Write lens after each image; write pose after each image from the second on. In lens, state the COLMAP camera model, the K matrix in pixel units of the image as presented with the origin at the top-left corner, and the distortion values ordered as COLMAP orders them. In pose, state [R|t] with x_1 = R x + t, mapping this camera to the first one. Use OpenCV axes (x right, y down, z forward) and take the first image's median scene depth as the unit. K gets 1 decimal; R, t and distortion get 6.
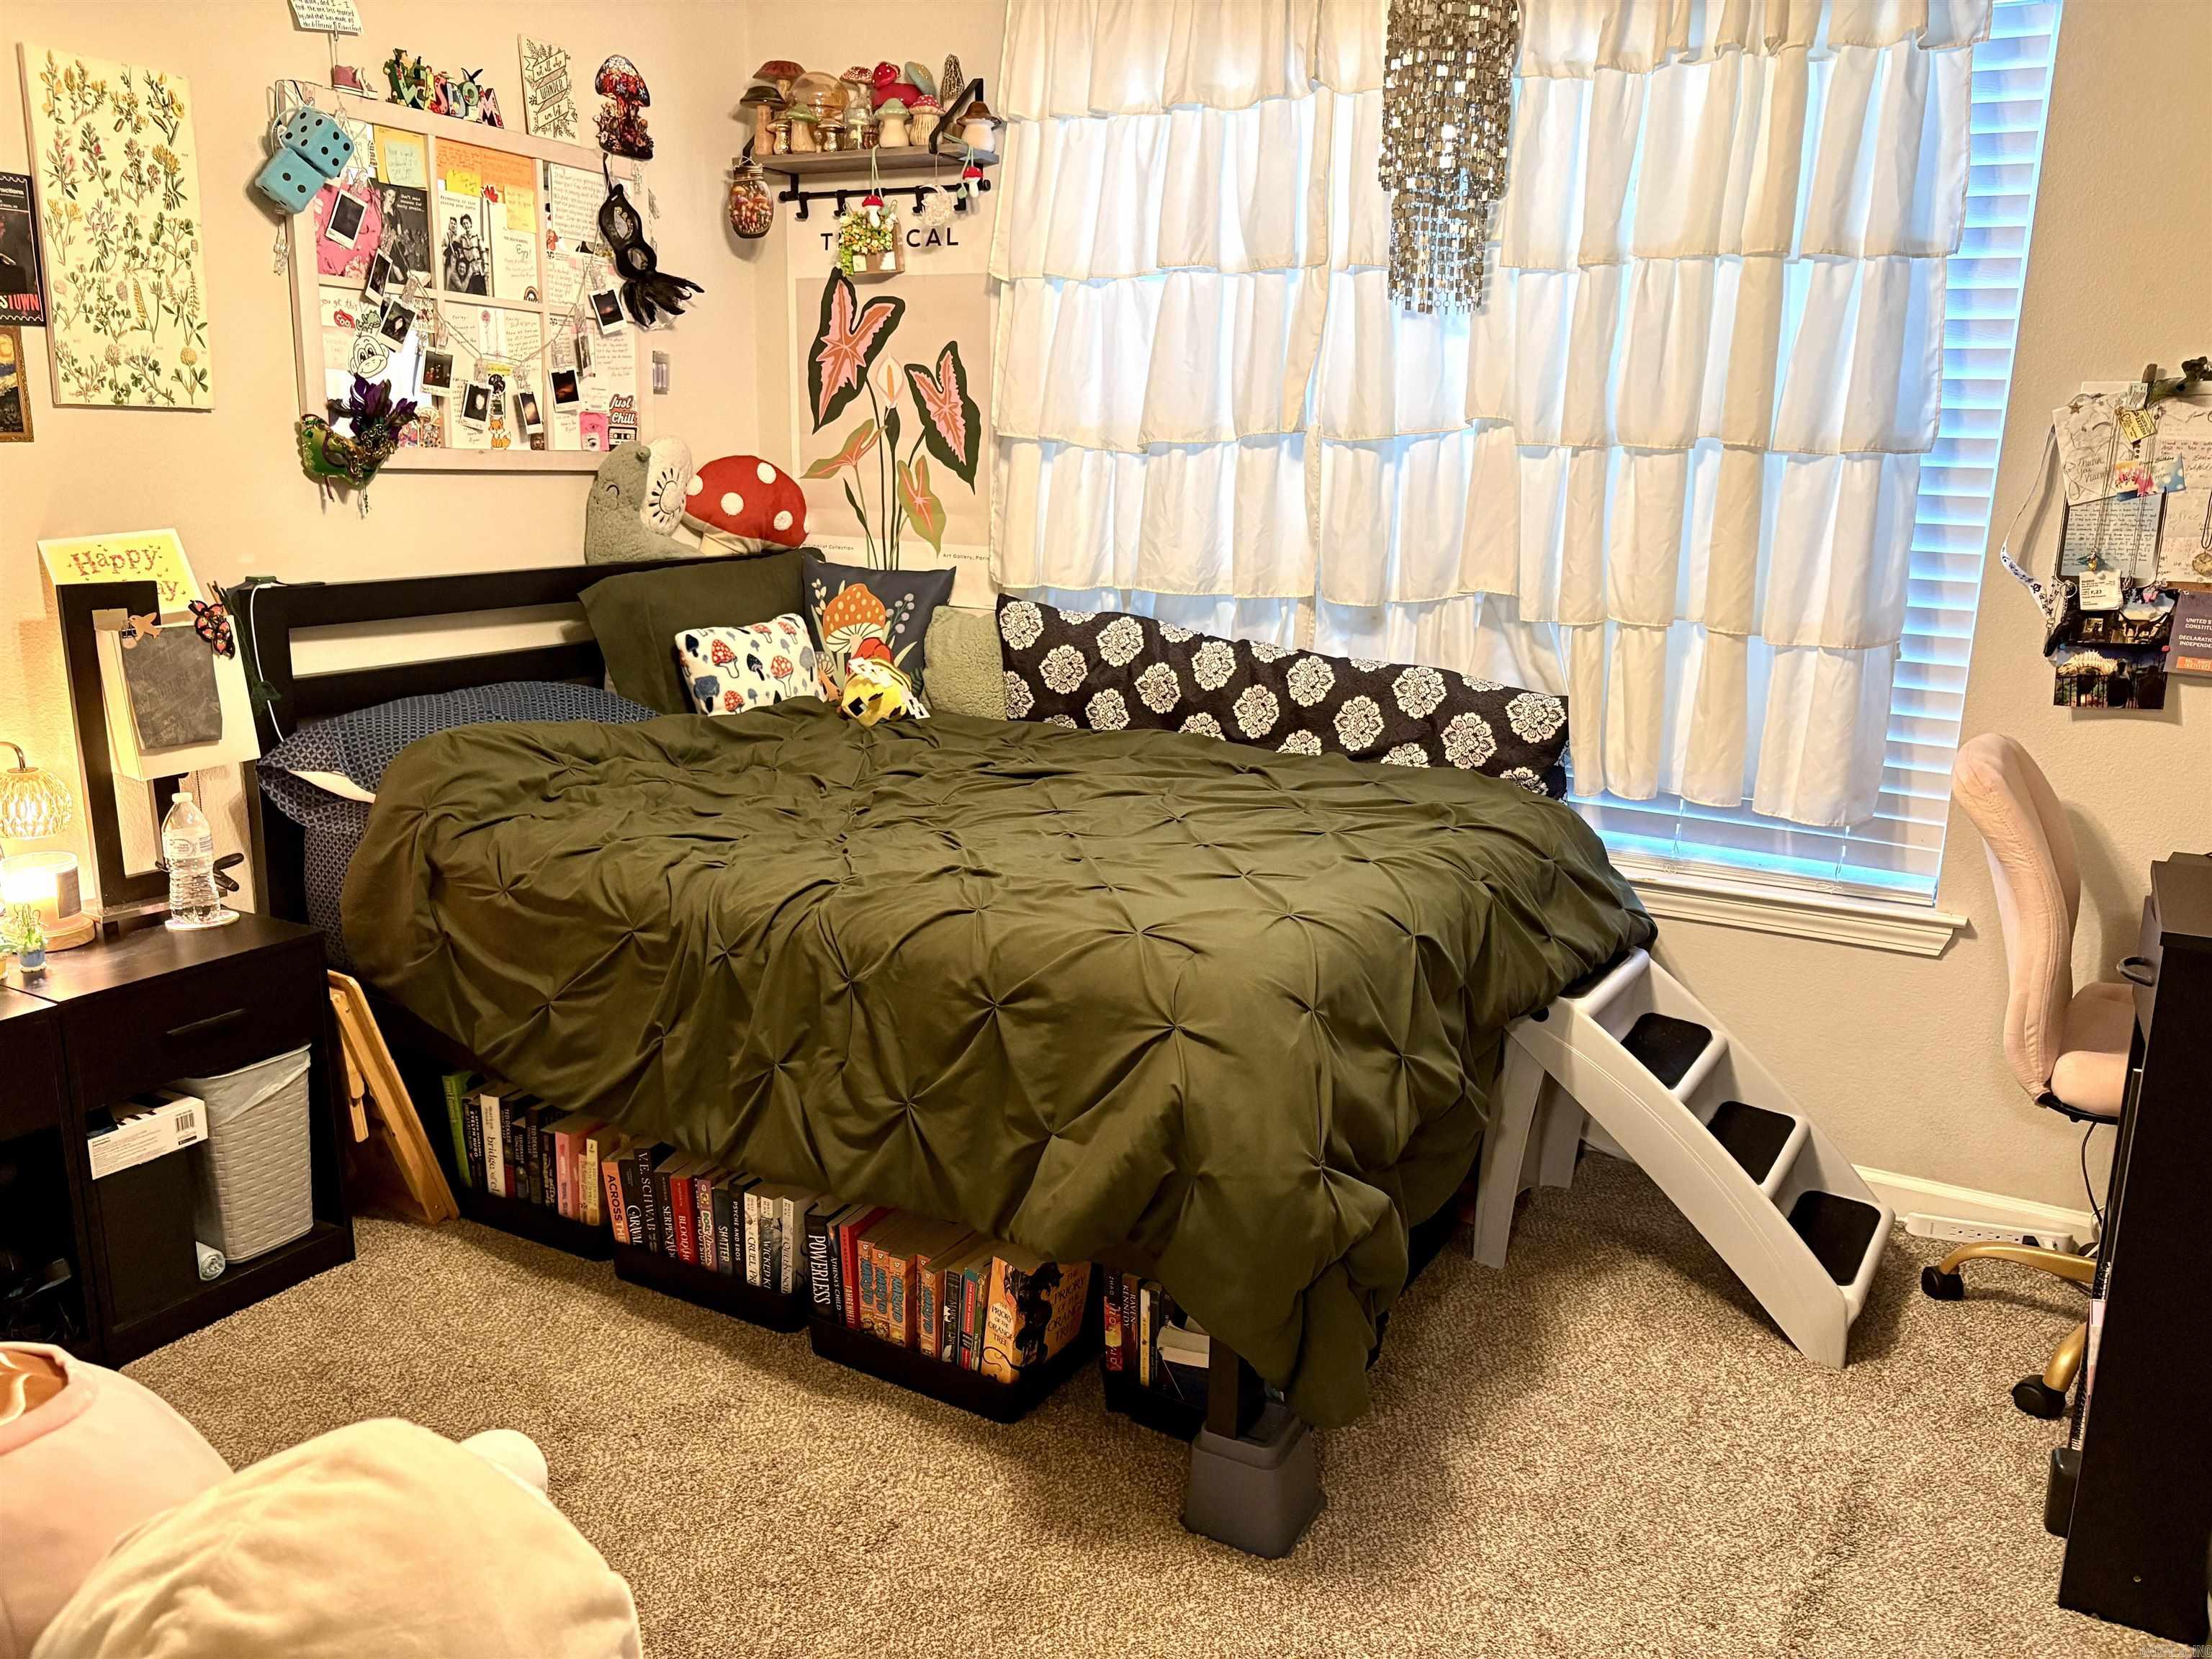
lens RADIAL K [[1661.5, 0, 1109.6], [0, 1661.5, 840.5], [0, 0, 1]] dist [0.043041, -0.039413]
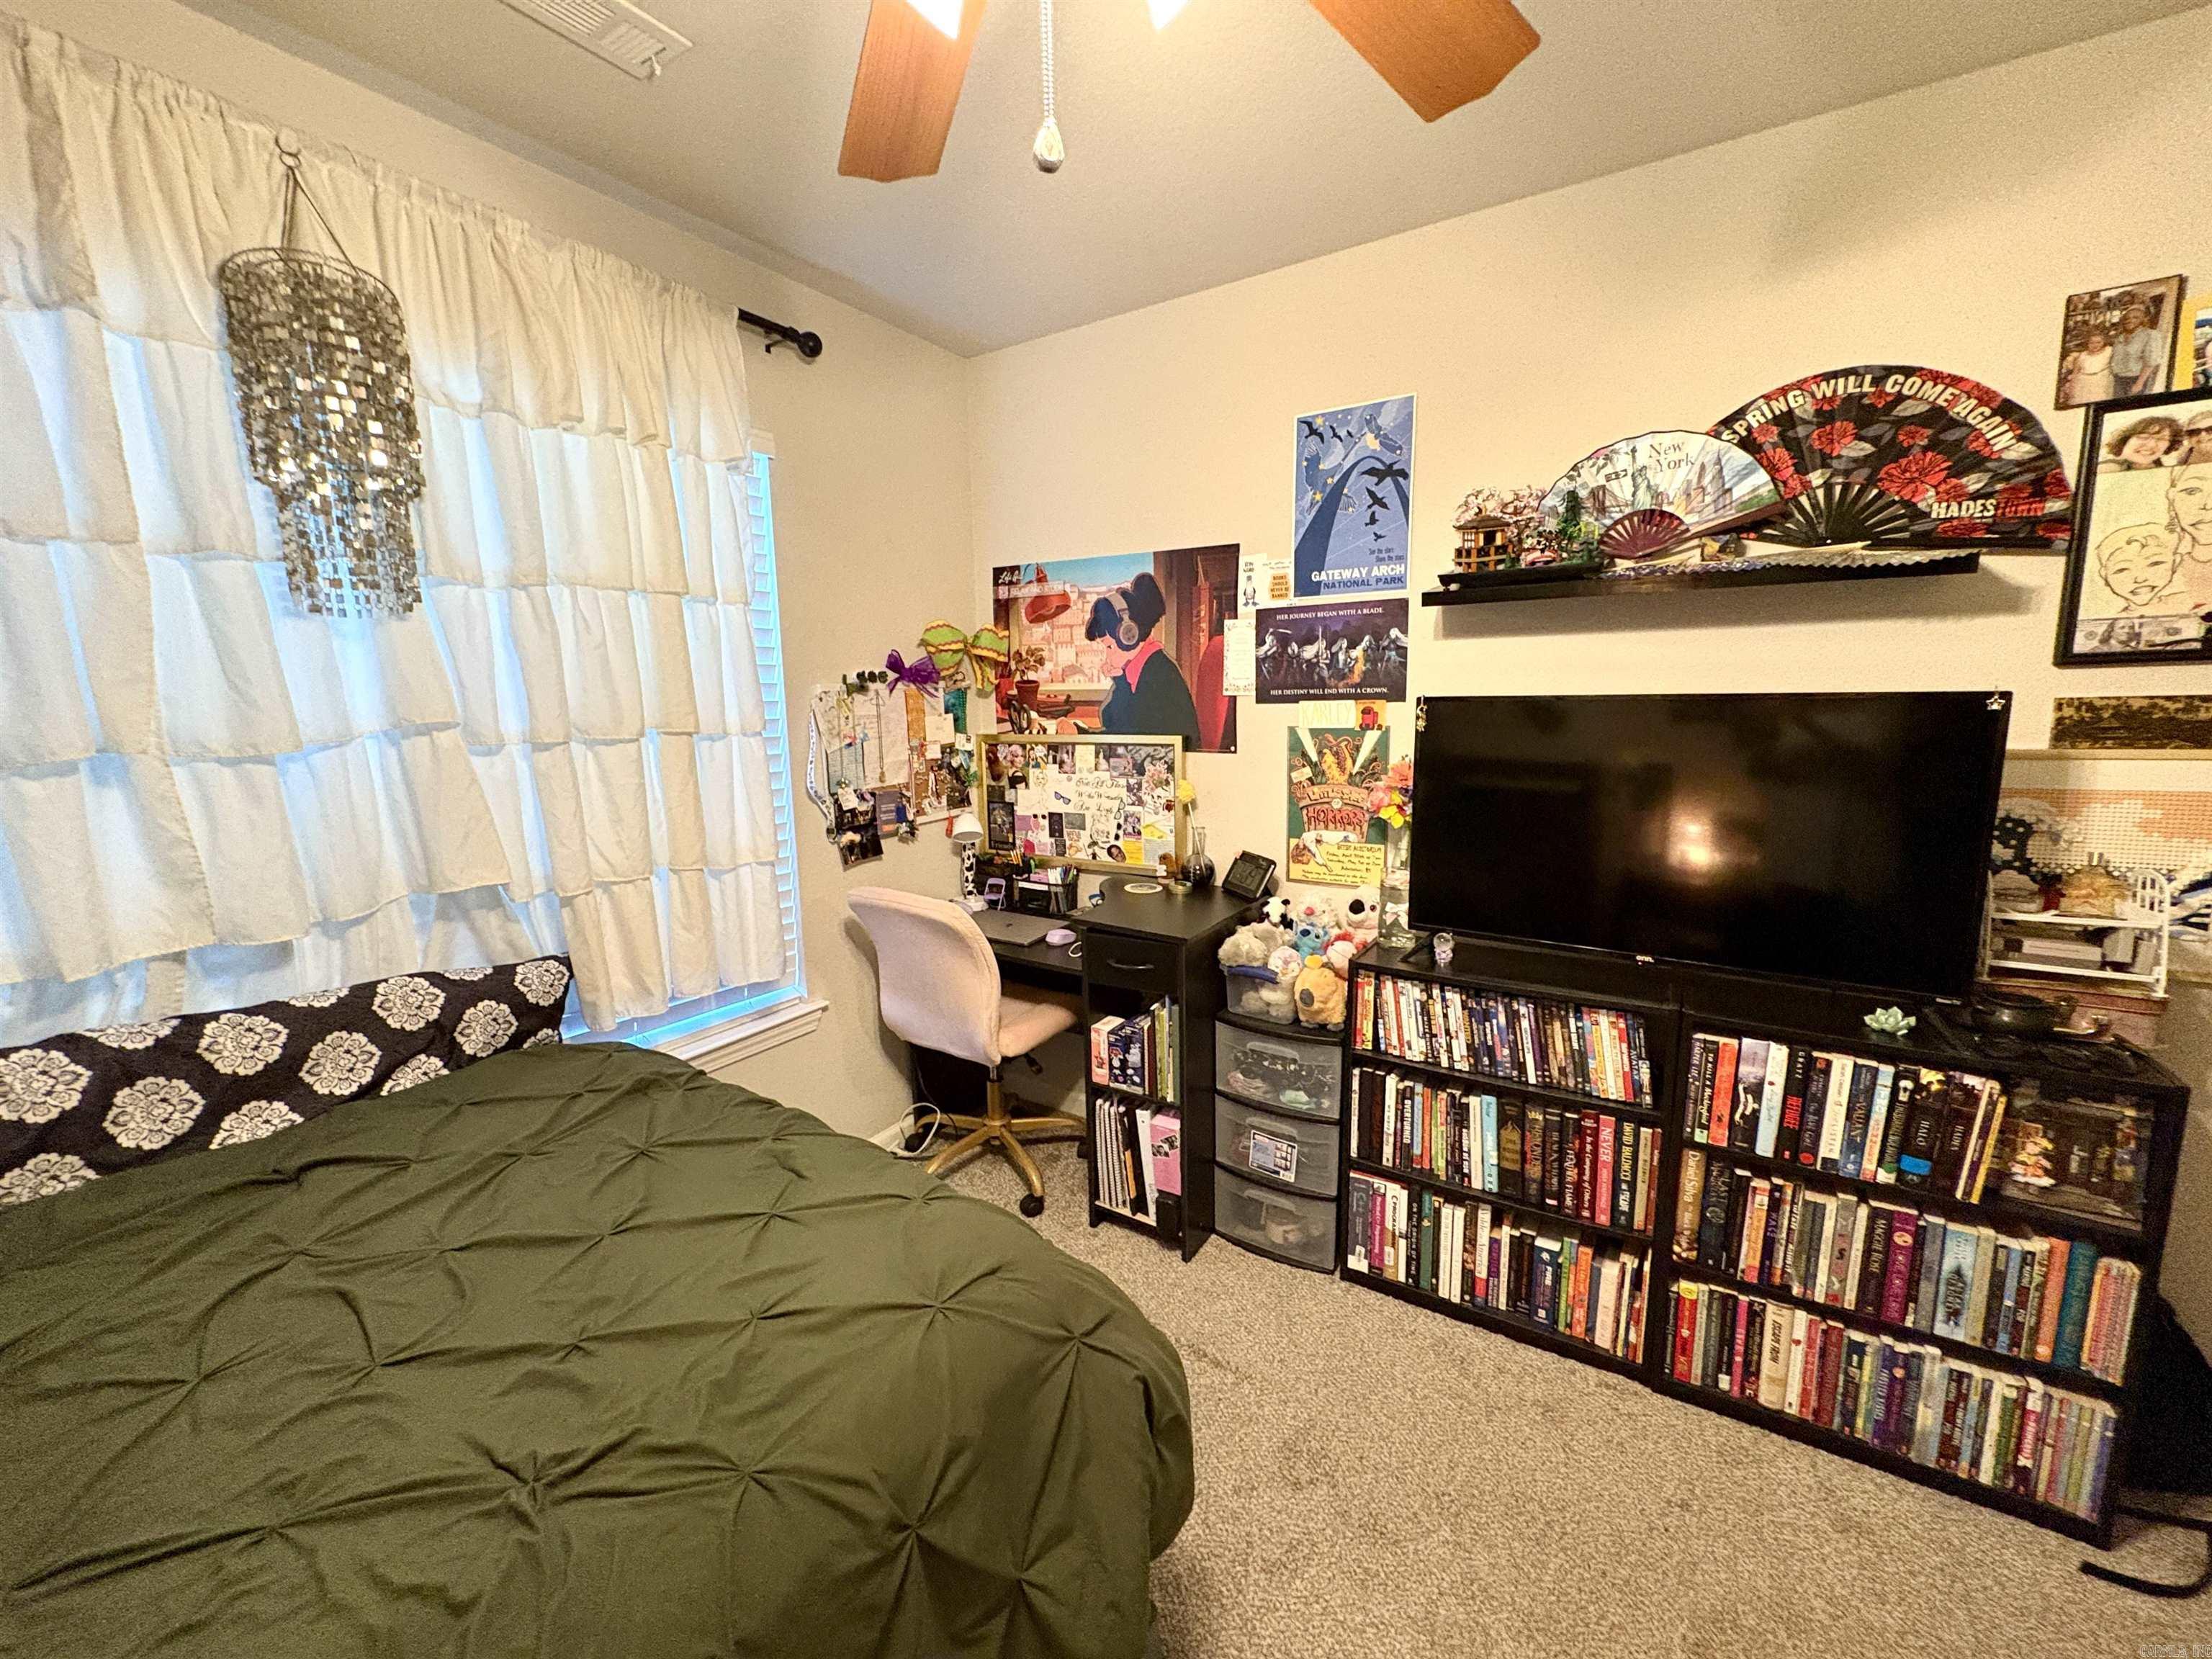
lens RADIAL K [[888.3, 0, 1110.1], [0, 888.3, 825.3], [0, 0, 1]] dist [-0.000422, -0.000062]
pose [[0.073349, -0.173654, 0.982071, -0.285369], [0.256590, 0.954860, 0.149678, -0.169710], [-0.963733, 0.241011, 0.114596, 0.559418]]
